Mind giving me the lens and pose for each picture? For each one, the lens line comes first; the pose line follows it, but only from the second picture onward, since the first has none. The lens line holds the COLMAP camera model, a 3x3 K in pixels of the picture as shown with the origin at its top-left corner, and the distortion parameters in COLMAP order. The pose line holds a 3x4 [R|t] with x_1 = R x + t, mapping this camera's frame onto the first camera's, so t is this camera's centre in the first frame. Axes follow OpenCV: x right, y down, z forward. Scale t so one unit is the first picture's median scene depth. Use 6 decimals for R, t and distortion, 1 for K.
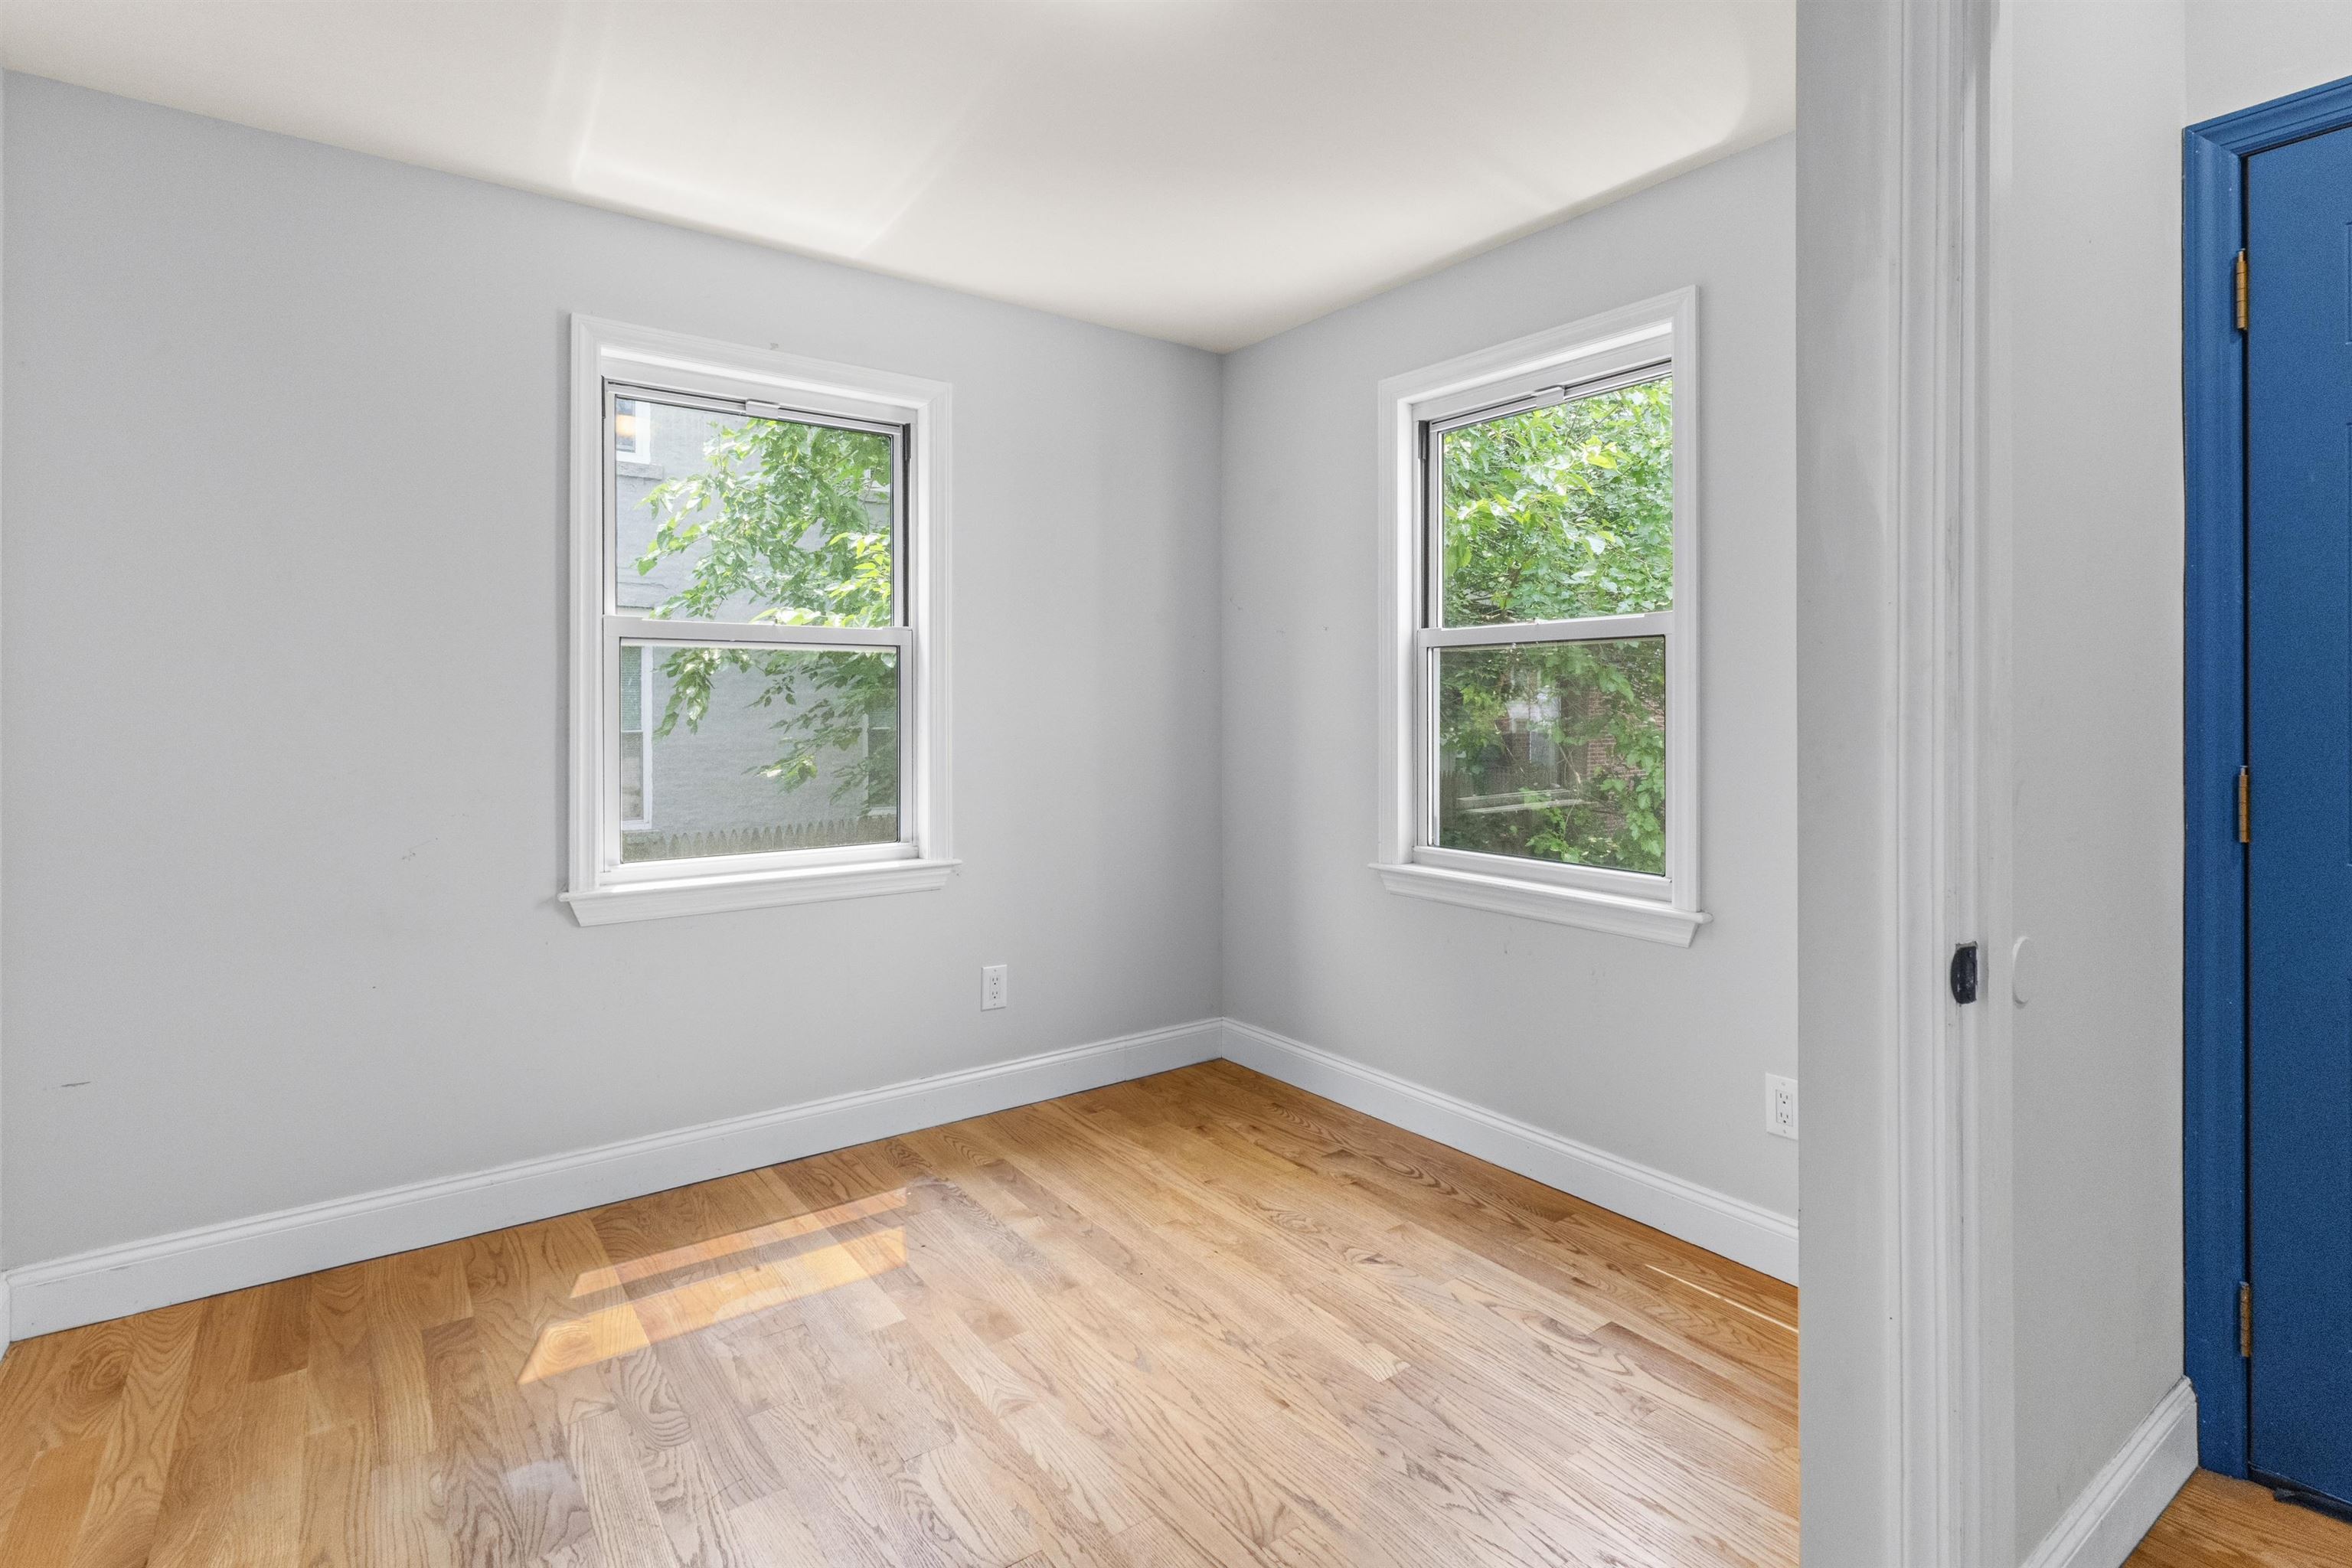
lens RADIAL K [[1145.2, 0, 1201.4], [0, 1145.2, 689.7], [0, 0, 1]] dist [-0.000836, -0.000578]
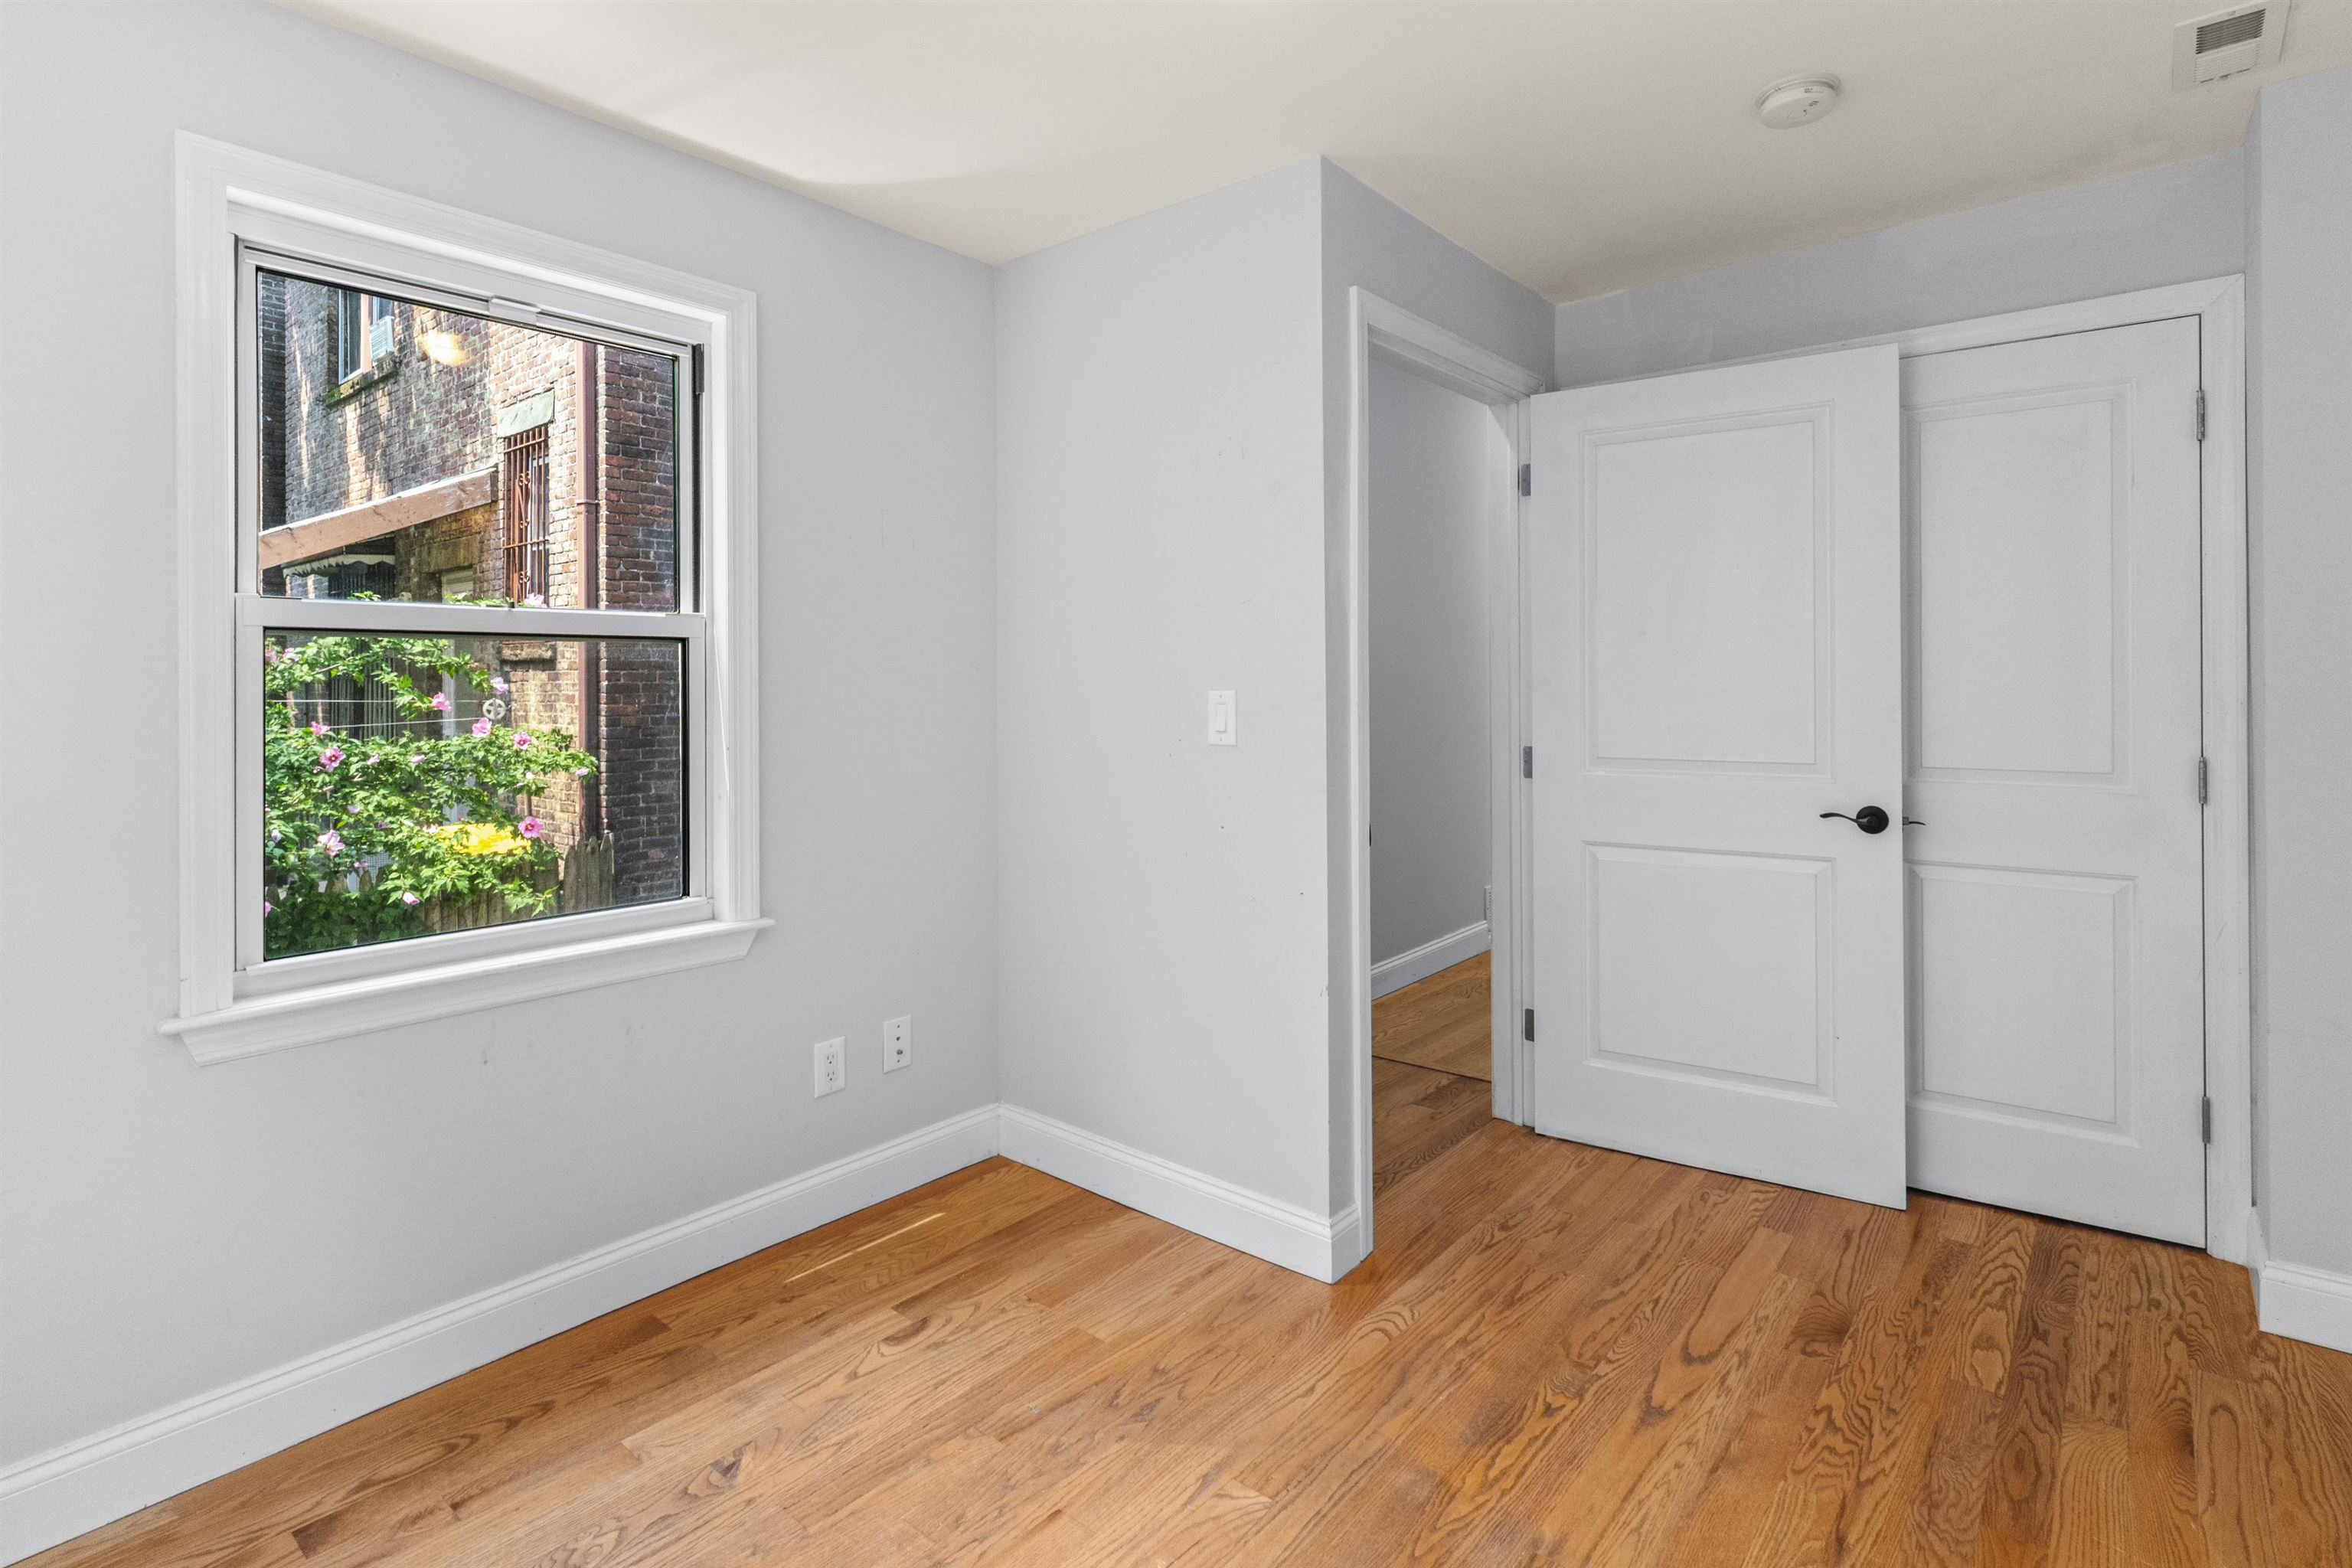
lens RADIAL K [[1145.2, 0, 1201.4], [0, 1145.2, 689.7], [0, 0, 1]] dist [-0.000836, -0.000578]
pose [[-0.245803, -0.001474, 0.969319, -0.647053], [-0.004418, 0.999990, 0.000400, -0.008285], [-0.969310, -0.004184, -0.245807, 0.890910]]
